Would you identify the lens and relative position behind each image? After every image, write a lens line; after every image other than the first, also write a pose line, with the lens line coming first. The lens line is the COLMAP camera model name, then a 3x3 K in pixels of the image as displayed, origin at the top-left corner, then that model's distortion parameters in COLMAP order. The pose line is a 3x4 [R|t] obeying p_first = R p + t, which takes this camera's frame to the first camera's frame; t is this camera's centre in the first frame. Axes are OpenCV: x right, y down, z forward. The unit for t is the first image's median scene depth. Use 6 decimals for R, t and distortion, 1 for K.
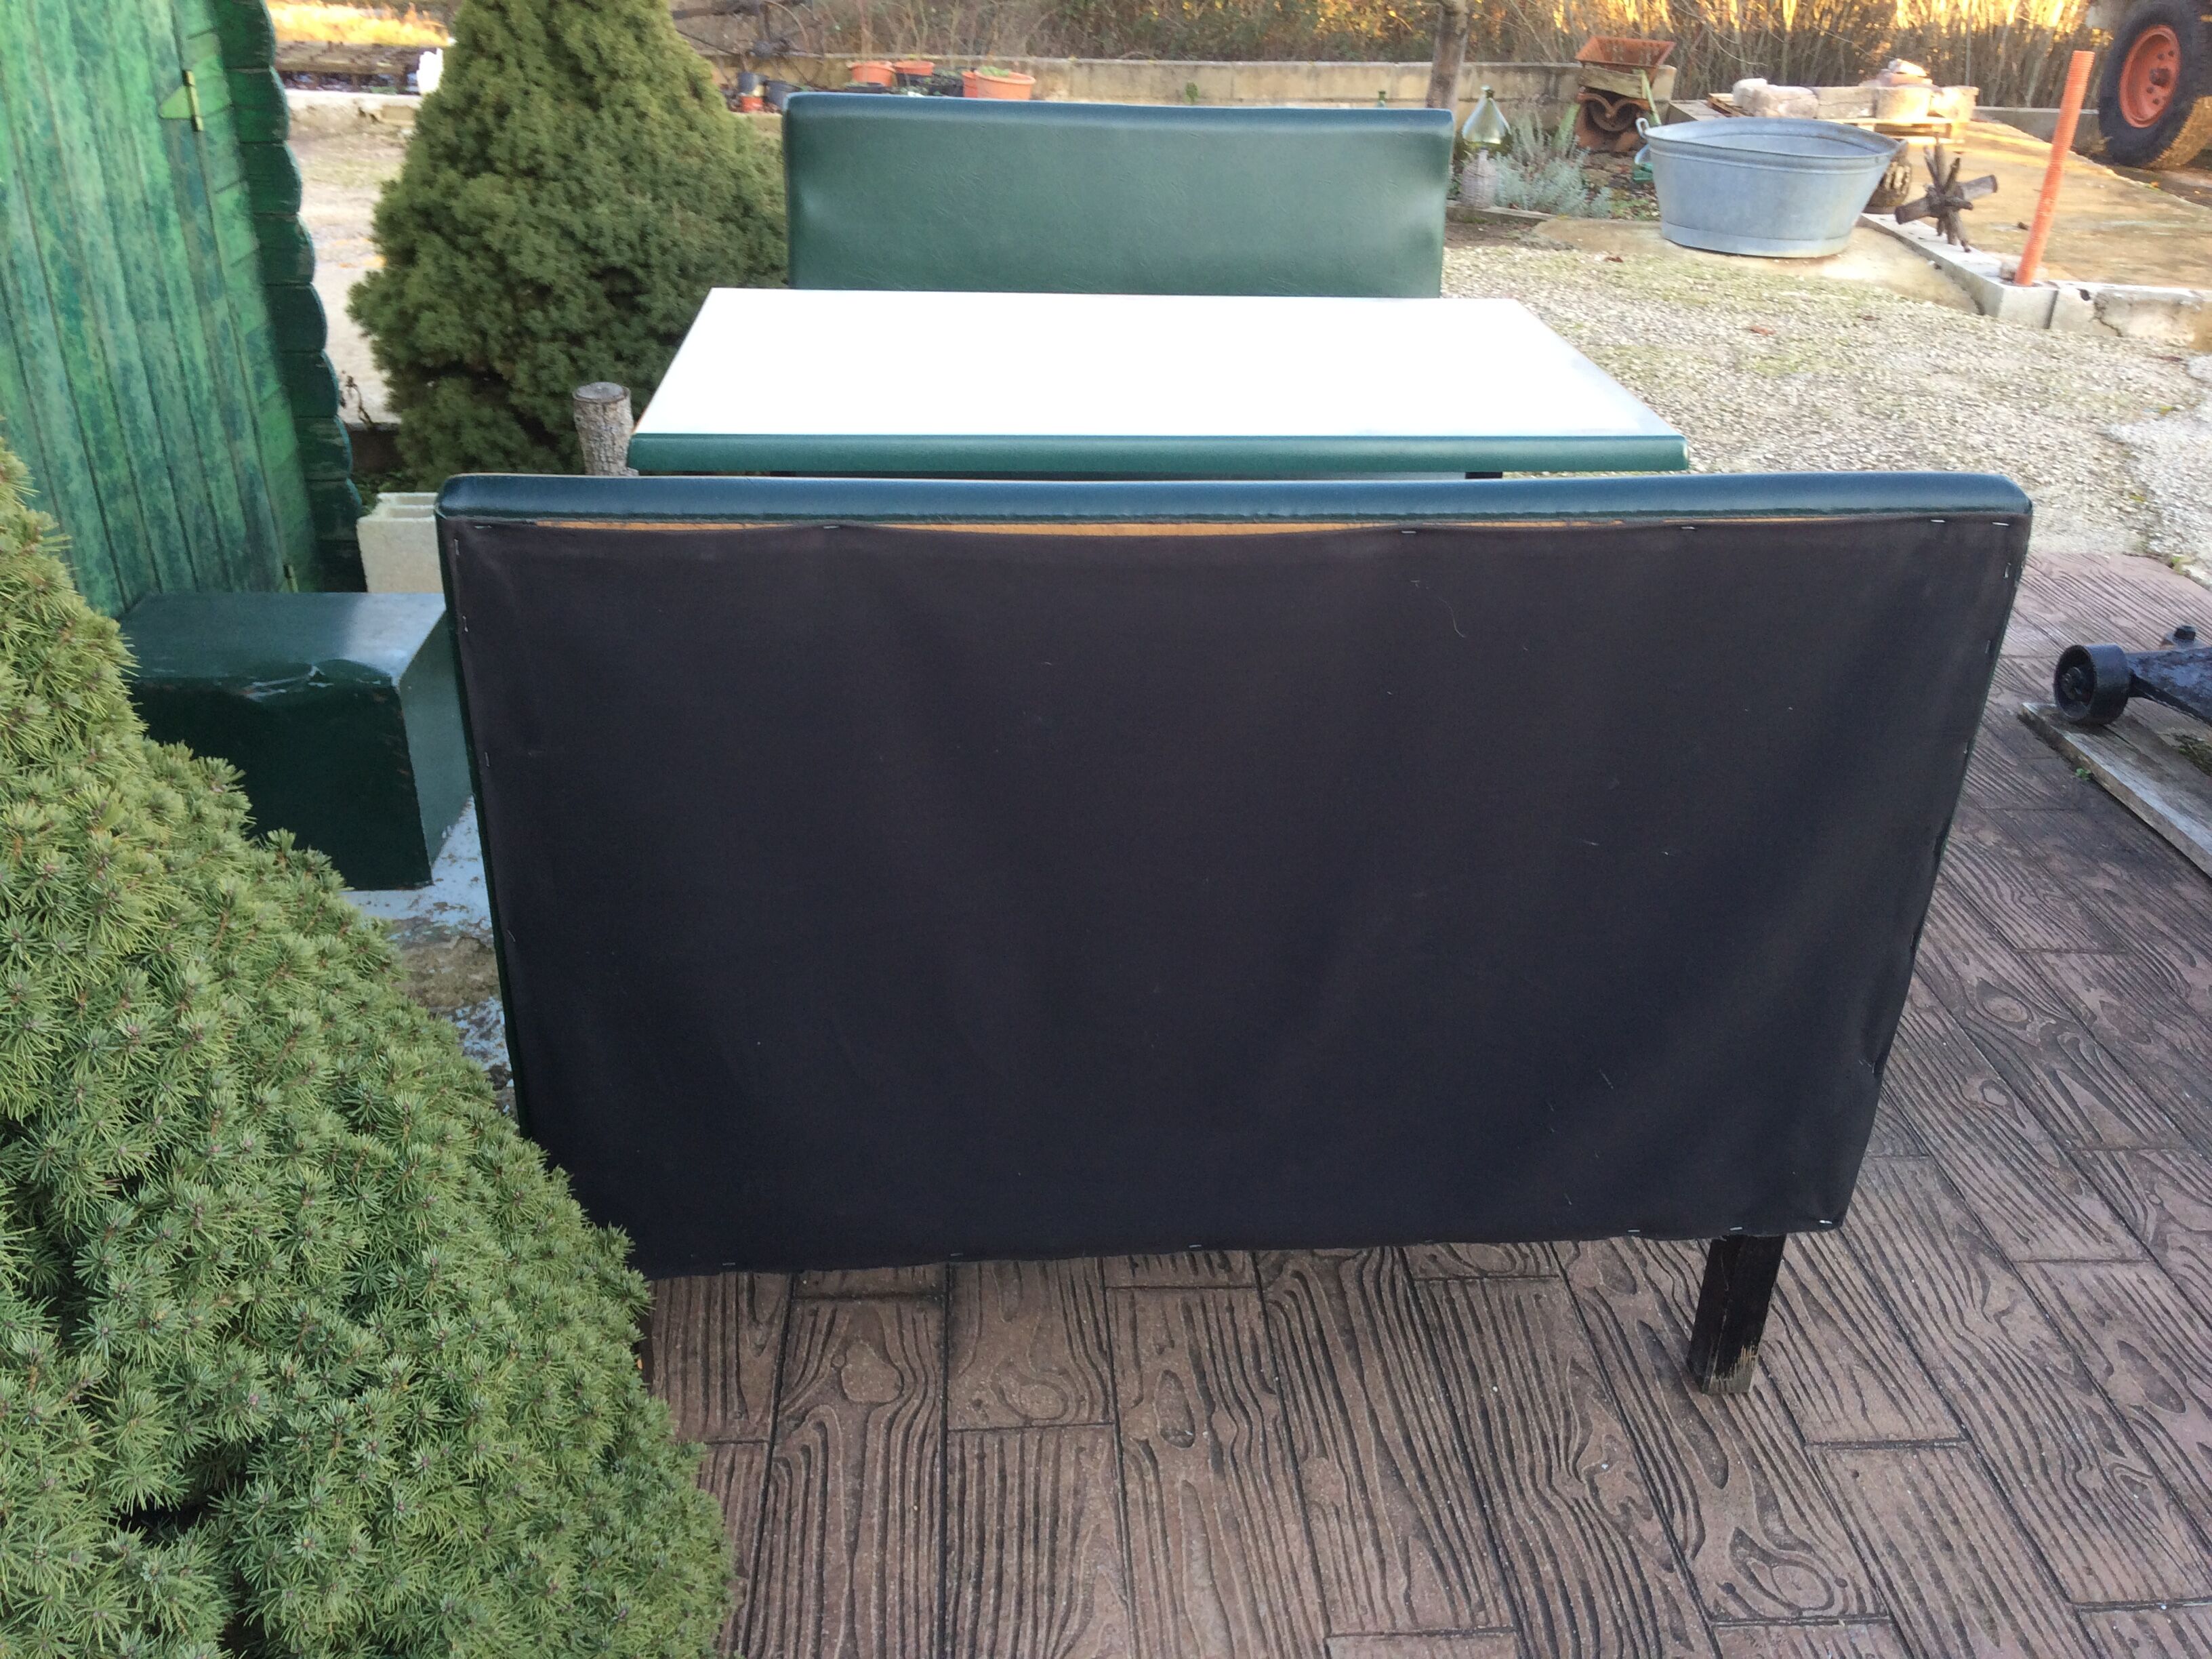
lens RADIAL K [[1869.8, 0, 1106.1], [0, 1869.8, 829.5], [0, 0, 1]] dist [0.089717, -0.125380]
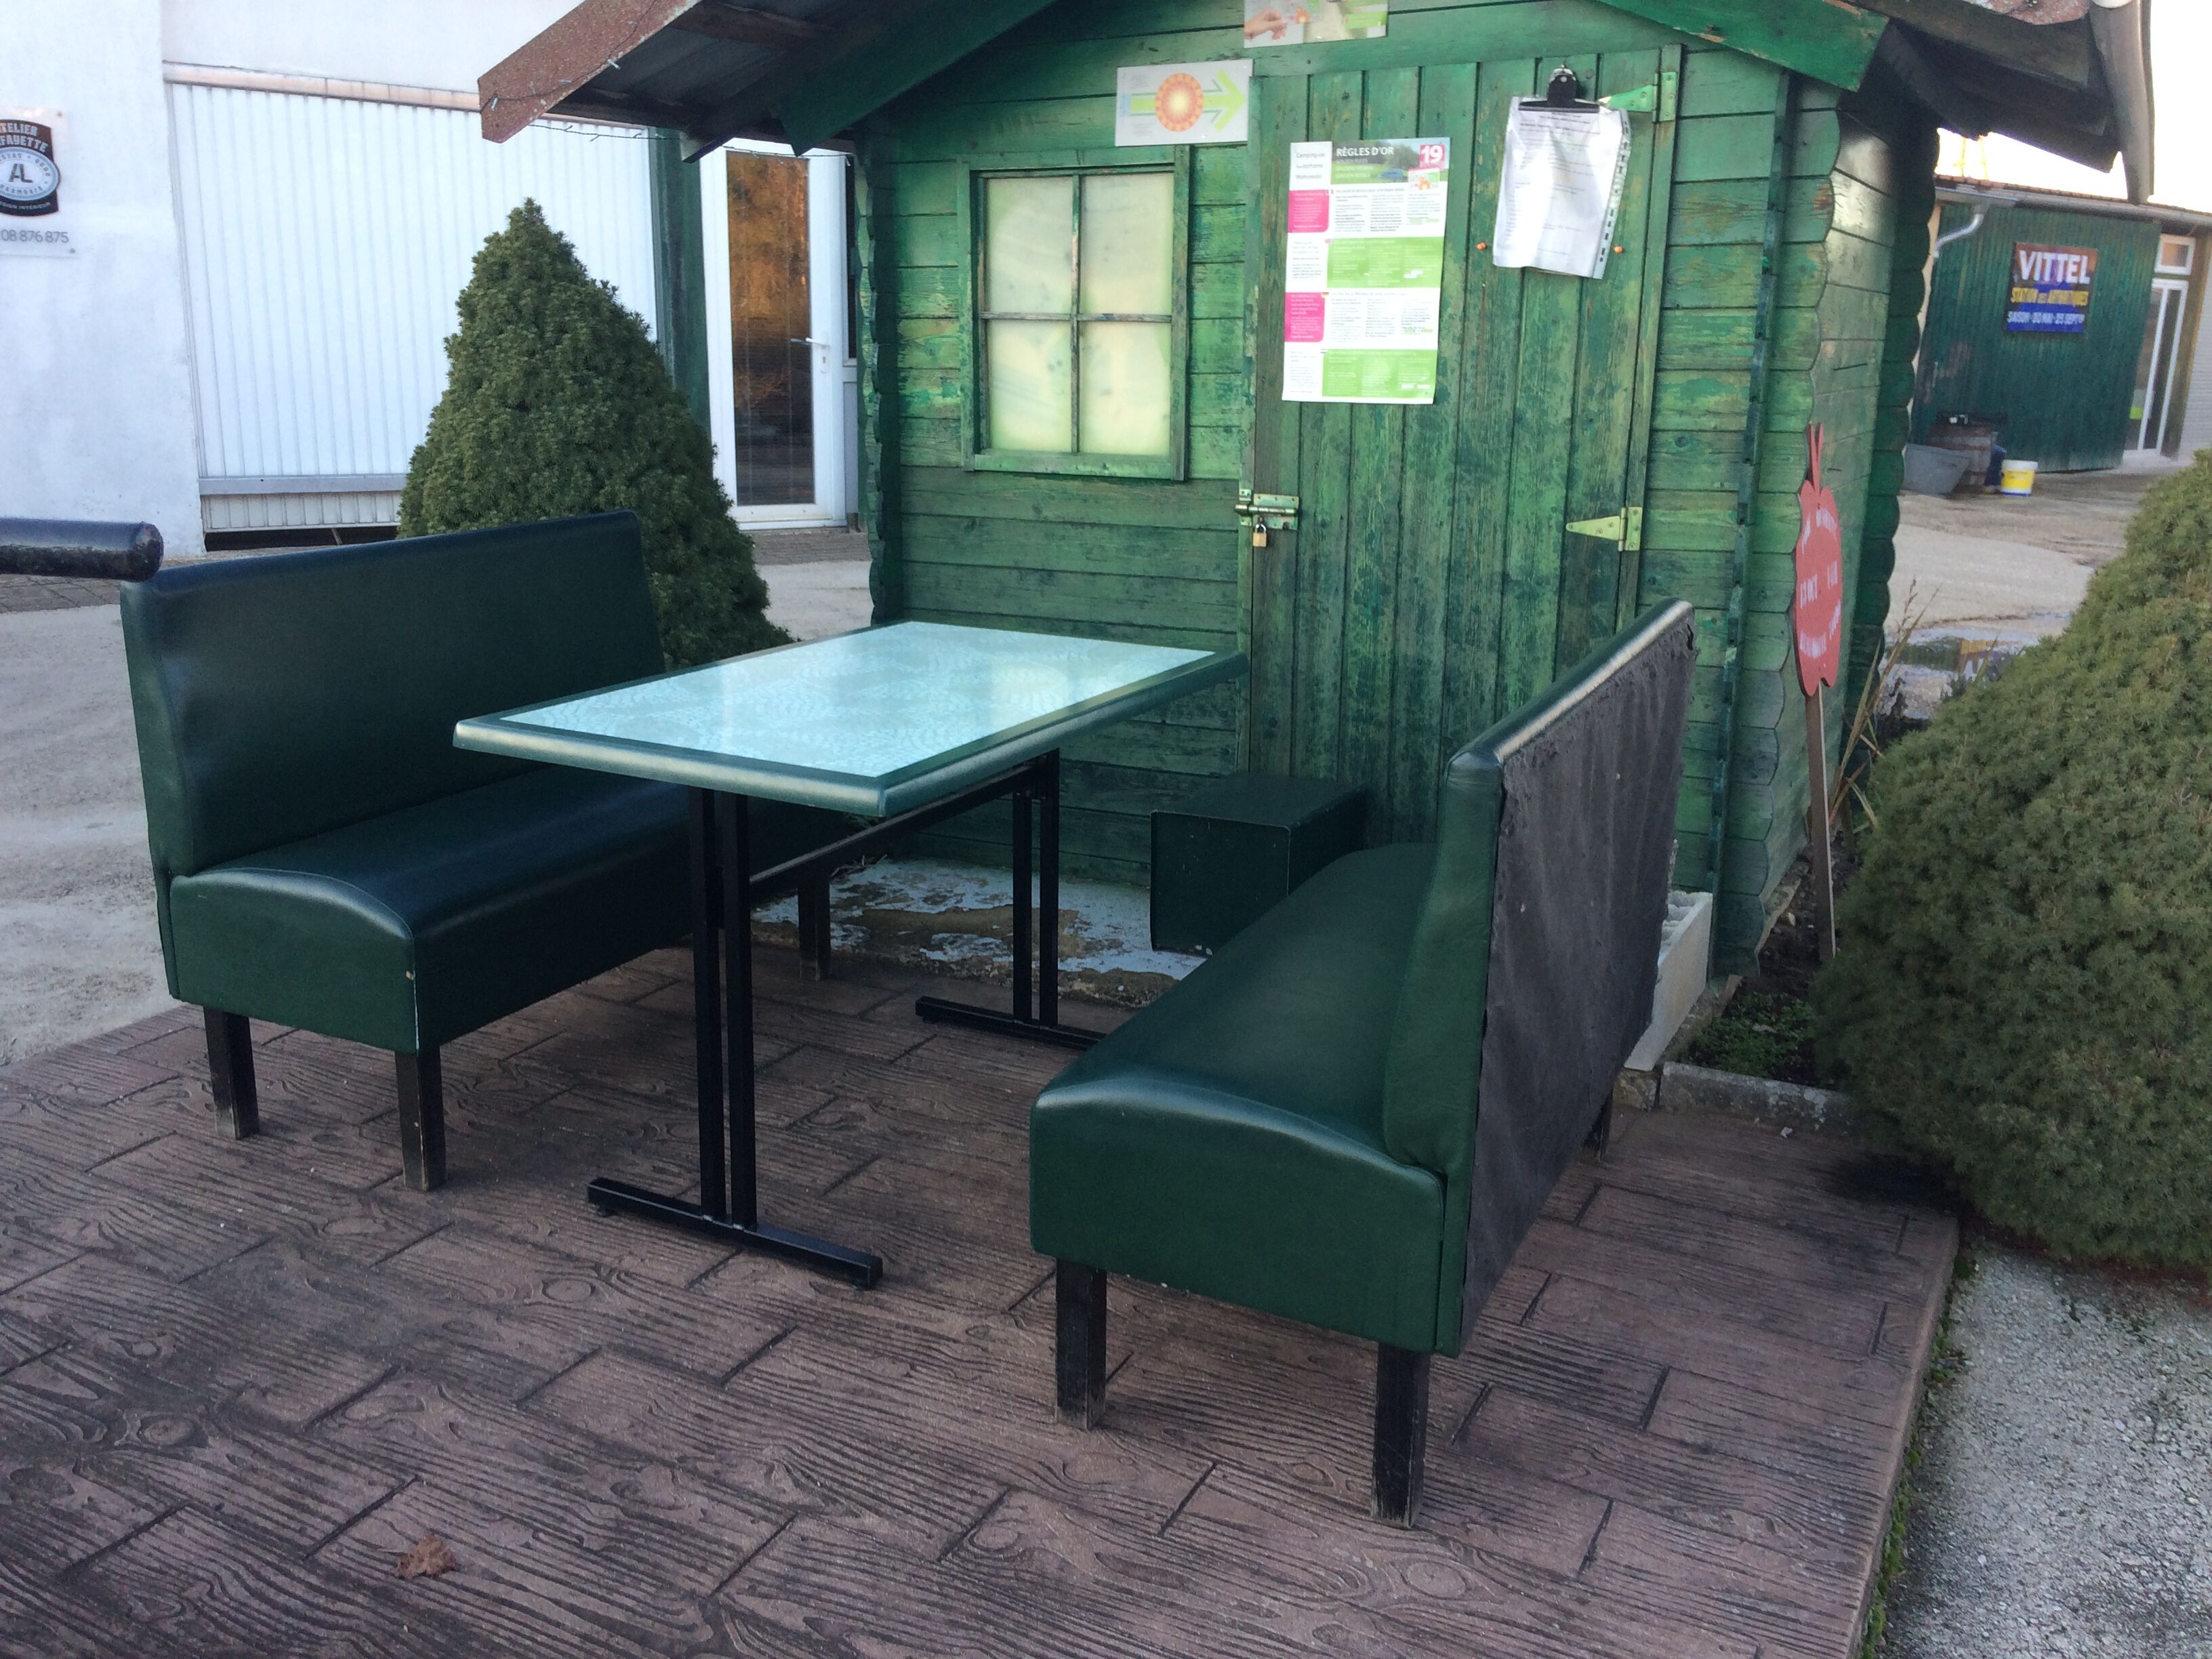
lens RADIAL K [[1869.8, 0, 1105.4], [0, 1869.8, 831.9], [0, 0, 1]] dist [0.089717, -0.125380]
pose [[-0.519380, 0.202294, -0.830254, 1.006688], [-0.435303, 0.773440, 0.460762, -0.809295], [0.735361, 0.600723, -0.313650, 1.539303]]
